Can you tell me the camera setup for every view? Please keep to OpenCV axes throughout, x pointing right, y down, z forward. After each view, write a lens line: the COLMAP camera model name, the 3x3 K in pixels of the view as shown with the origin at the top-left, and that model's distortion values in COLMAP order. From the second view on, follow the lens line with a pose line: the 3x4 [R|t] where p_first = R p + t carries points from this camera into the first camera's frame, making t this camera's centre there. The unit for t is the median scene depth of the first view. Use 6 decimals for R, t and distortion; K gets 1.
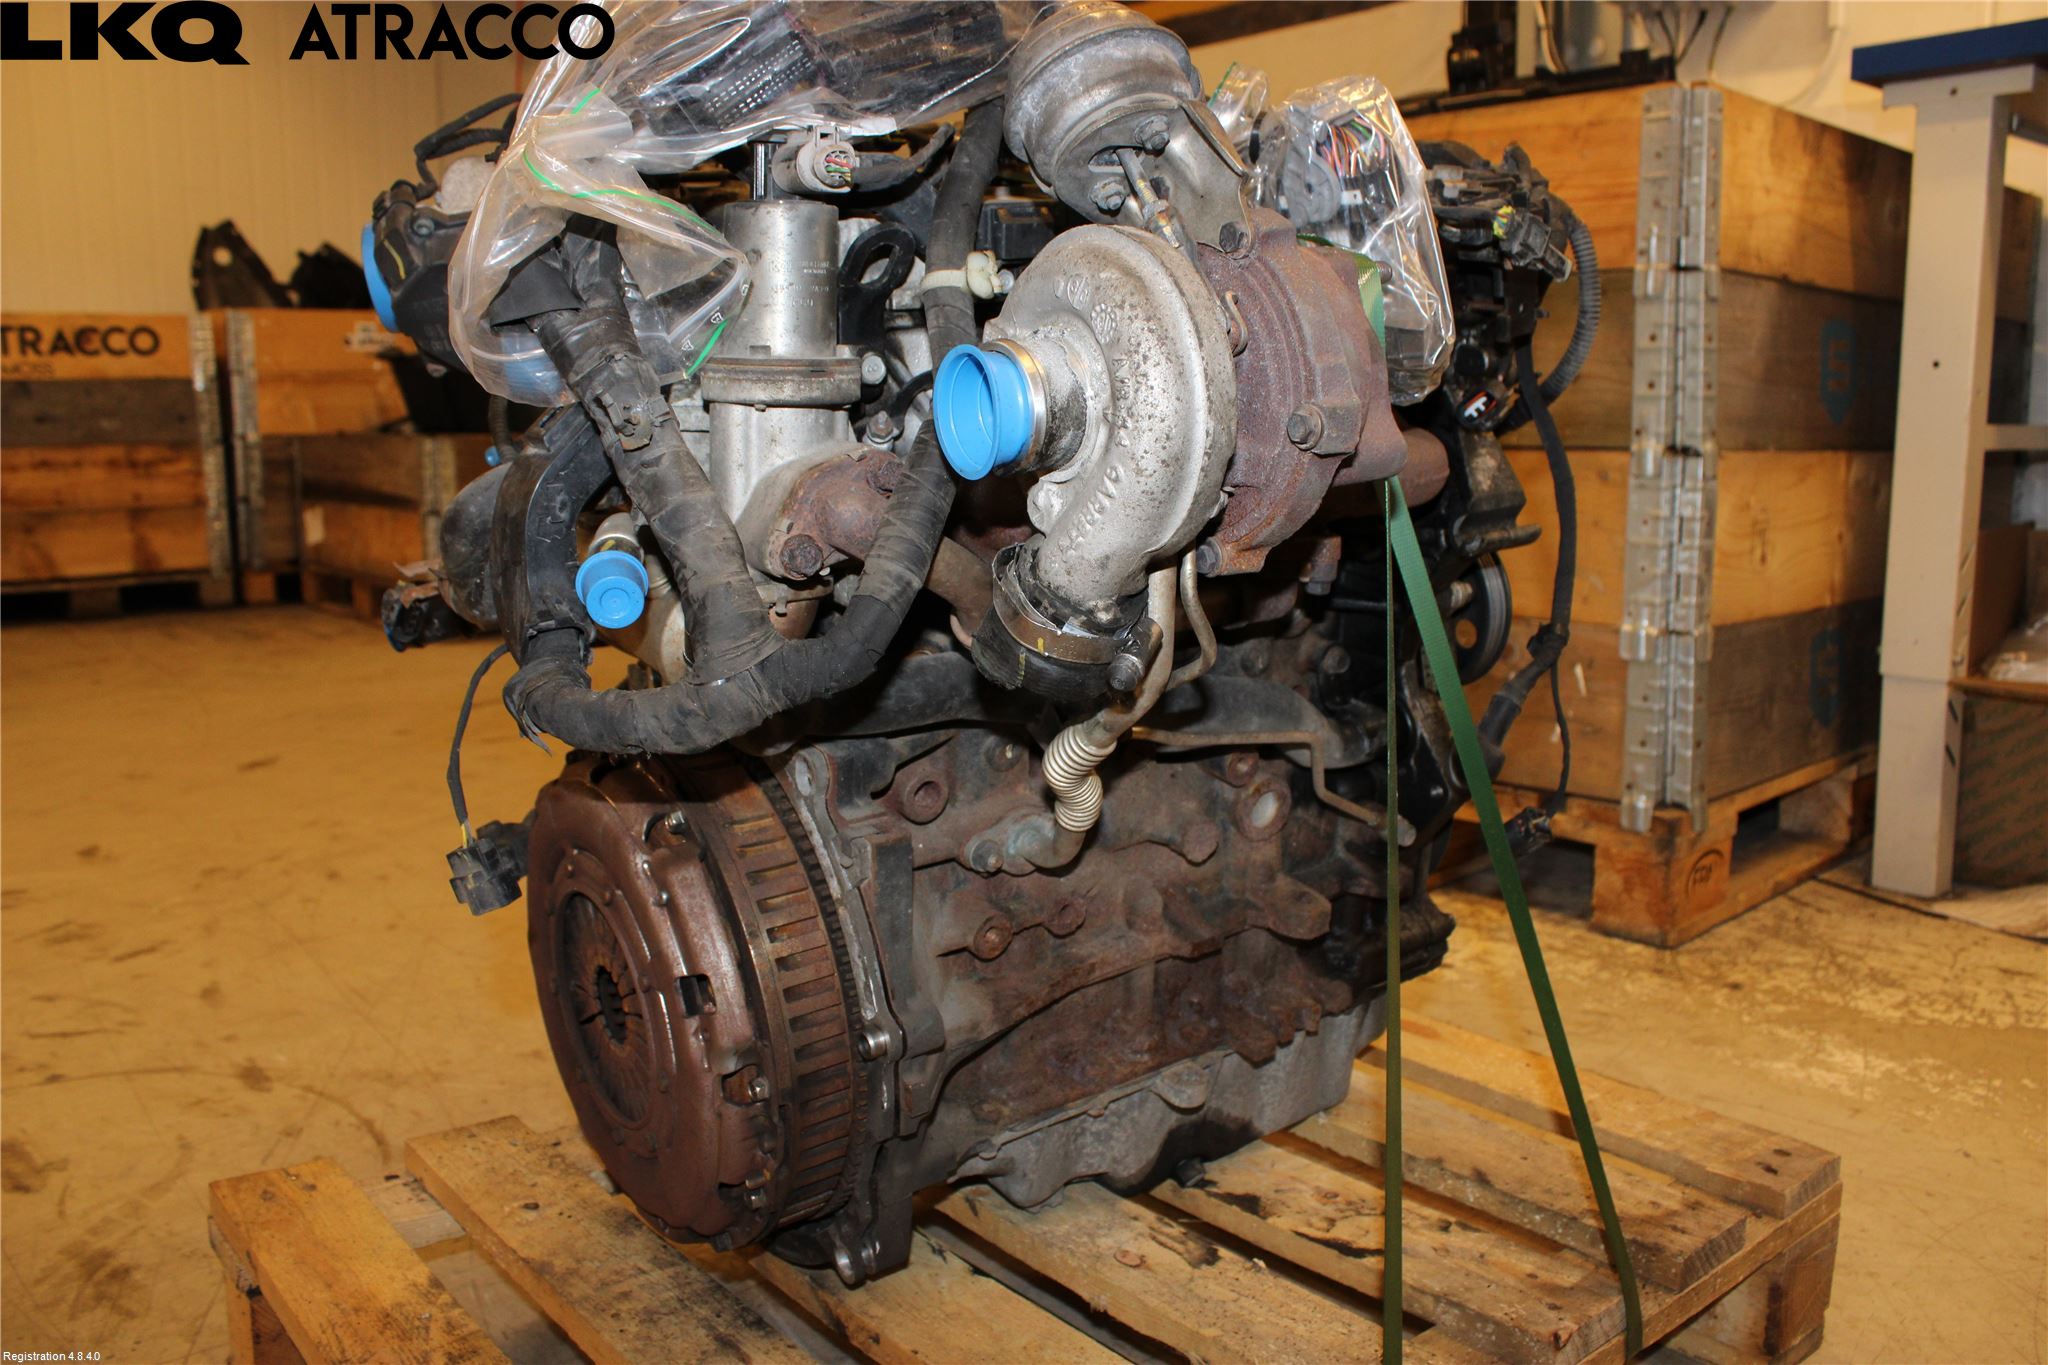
lens RADIAL K [[1684.0, 0, 1032.0], [0, 1684.0, 677.0], [0, 0, 1]] dist [-0.154257, 0.123622]
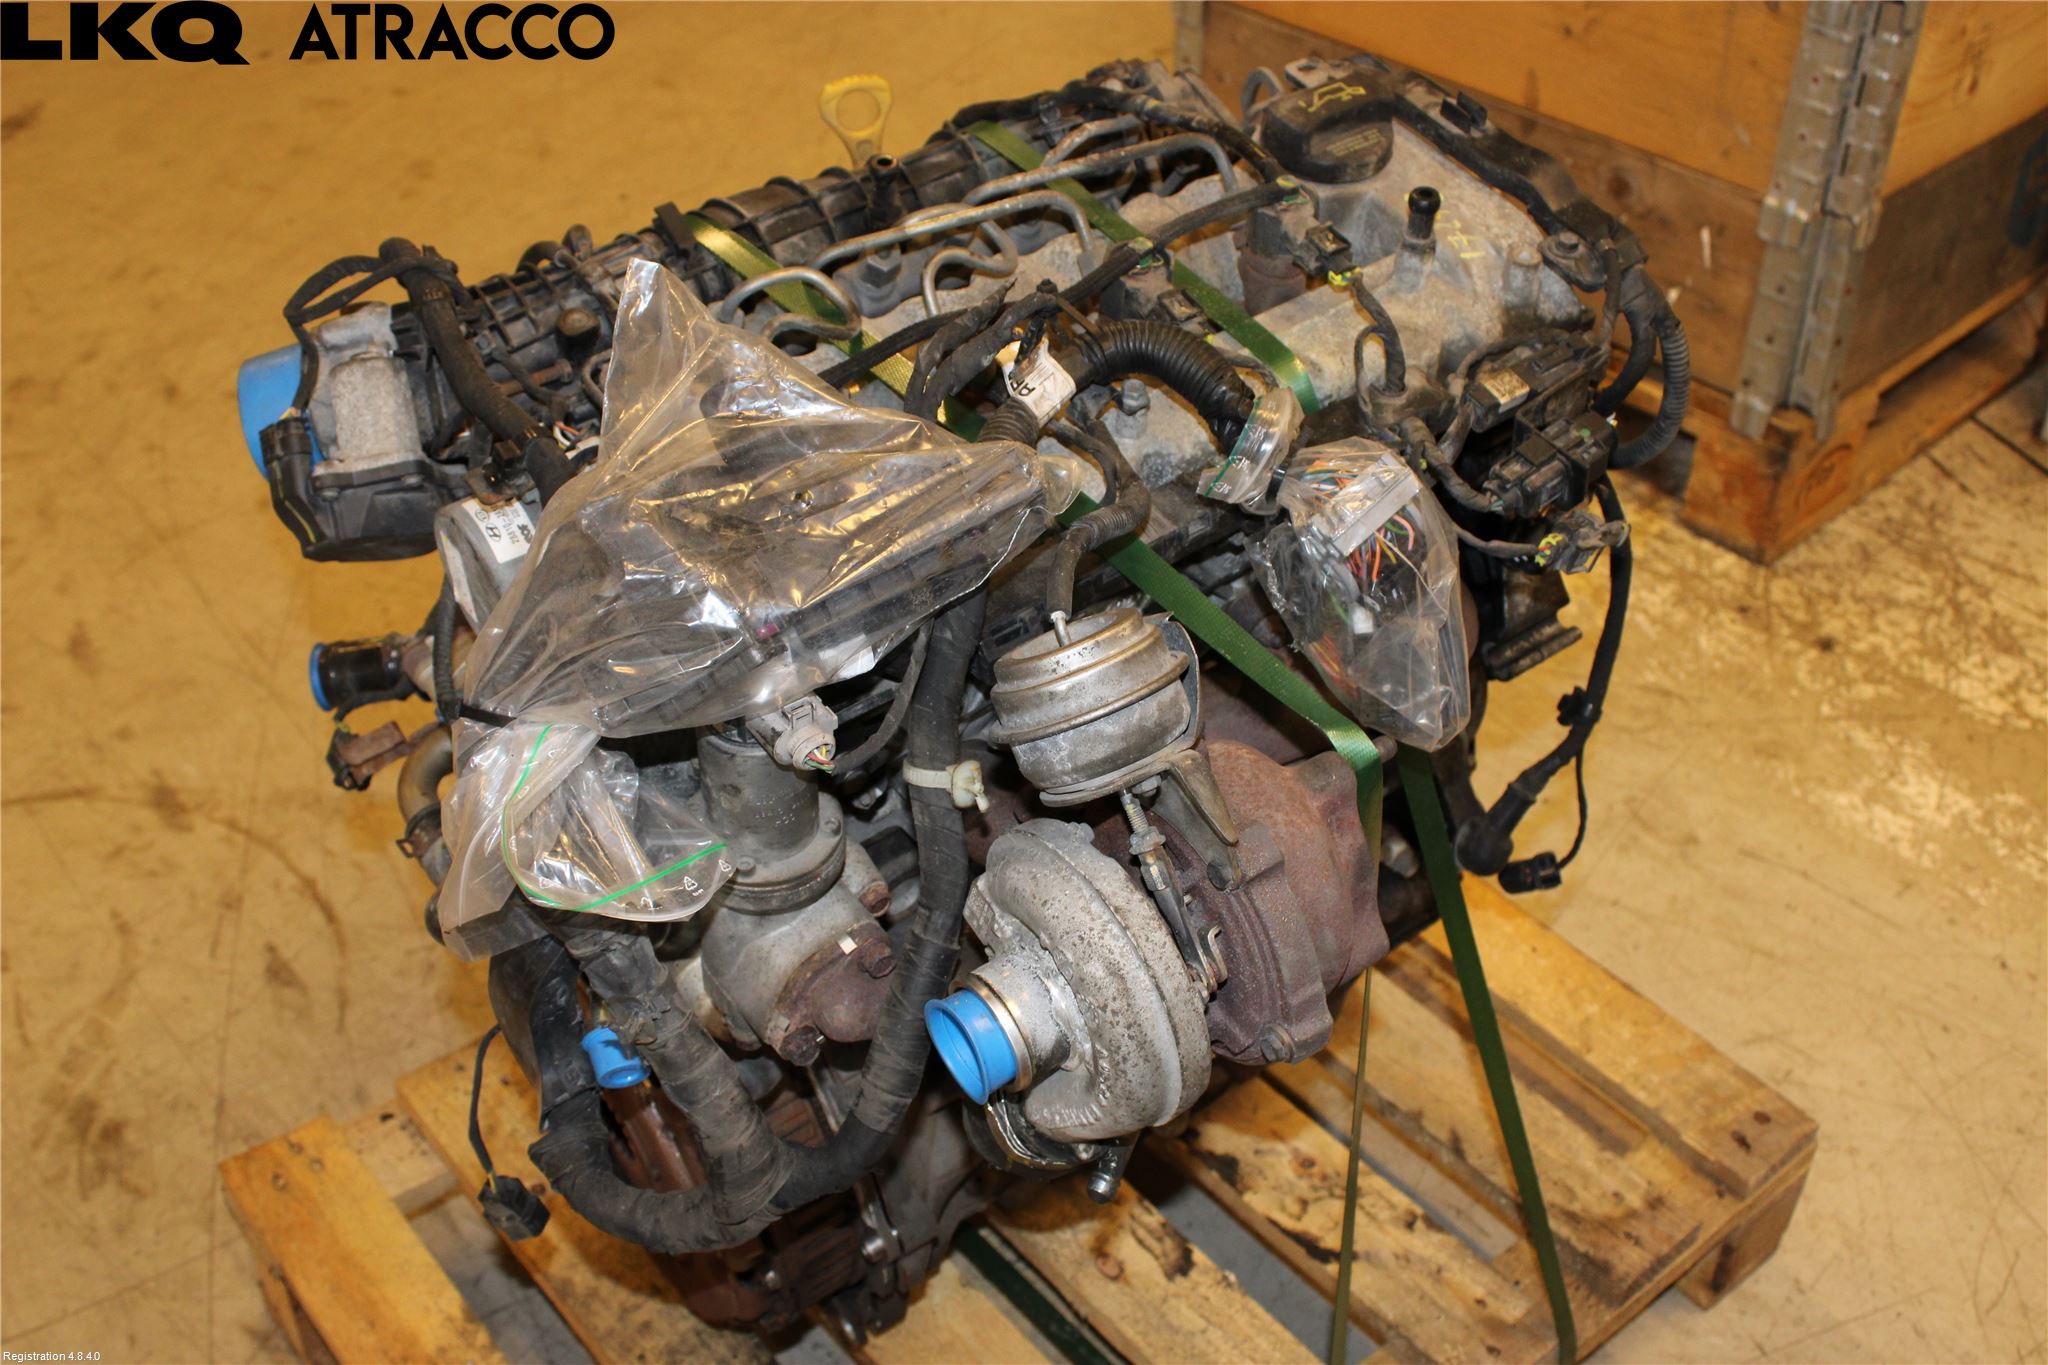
lens RADIAL K [[2306.5, 0, 1017.7], [0, 2306.5, 554.3], [0, 0, 1]] dist [-0.065348, 0.000000]
pose [[0.999992, 0.003449, -0.002109, 0.000581], [-0.002020, 0.878160, 0.478362, -0.492620], [0.003502, -0.478354, 0.878160, -0.056200]]
